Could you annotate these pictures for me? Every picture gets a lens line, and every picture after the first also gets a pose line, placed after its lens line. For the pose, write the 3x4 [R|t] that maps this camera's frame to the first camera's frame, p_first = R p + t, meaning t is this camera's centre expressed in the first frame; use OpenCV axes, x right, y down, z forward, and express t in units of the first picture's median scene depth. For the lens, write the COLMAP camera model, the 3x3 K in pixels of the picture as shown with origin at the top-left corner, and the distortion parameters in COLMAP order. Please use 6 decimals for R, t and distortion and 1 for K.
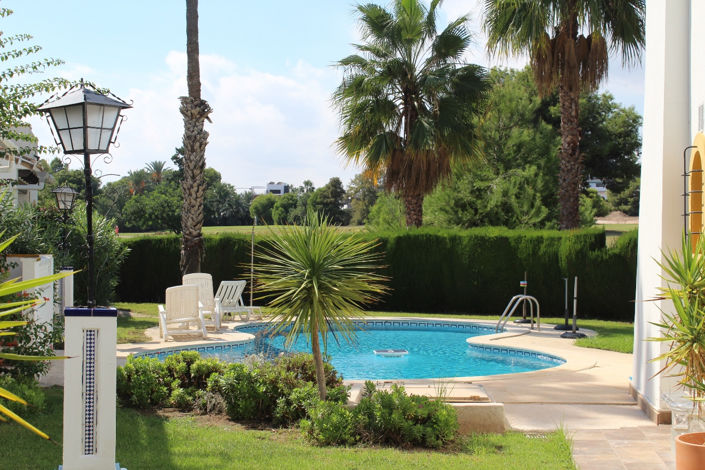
lens RADIAL K [[1205.6, 0, 352.2], [0, 1205.6, 235.0], [0, 0, 1]] dist [0.077971, 0.000000]
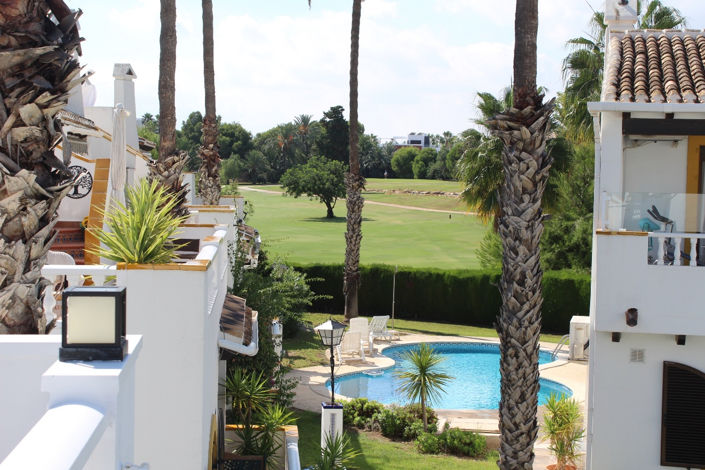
lens RADIAL K [[1205.6, 0, 351.4], [0, 1205.6, 240.5], [0, 0, 1]] dist [0.077971, 0.000000]
pose [[0.993066, 0.018560, -0.116084, 0.043207], [-0.011992, 0.998301, 0.057027, -0.158168], [0.116945, -0.055240, 0.991601, -0.559904]]
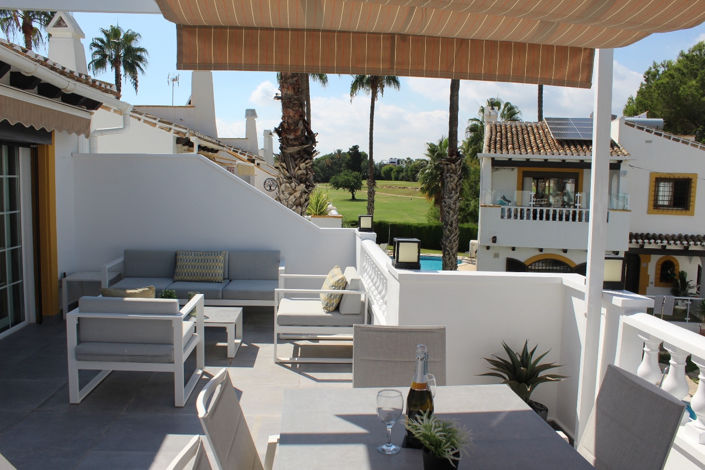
lens RADIAL K [[595.4, 0, 354.7], [0, 595.4, 230.5], [0, 0, 1]] dist [-0.071281, 0.036871]
pose [[0.991898, 0.026982, -0.124138, 0.028728], [-0.015784, 0.995788, 0.090320, -0.163918], [0.126052, -0.087628, 0.988146, -0.732623]]
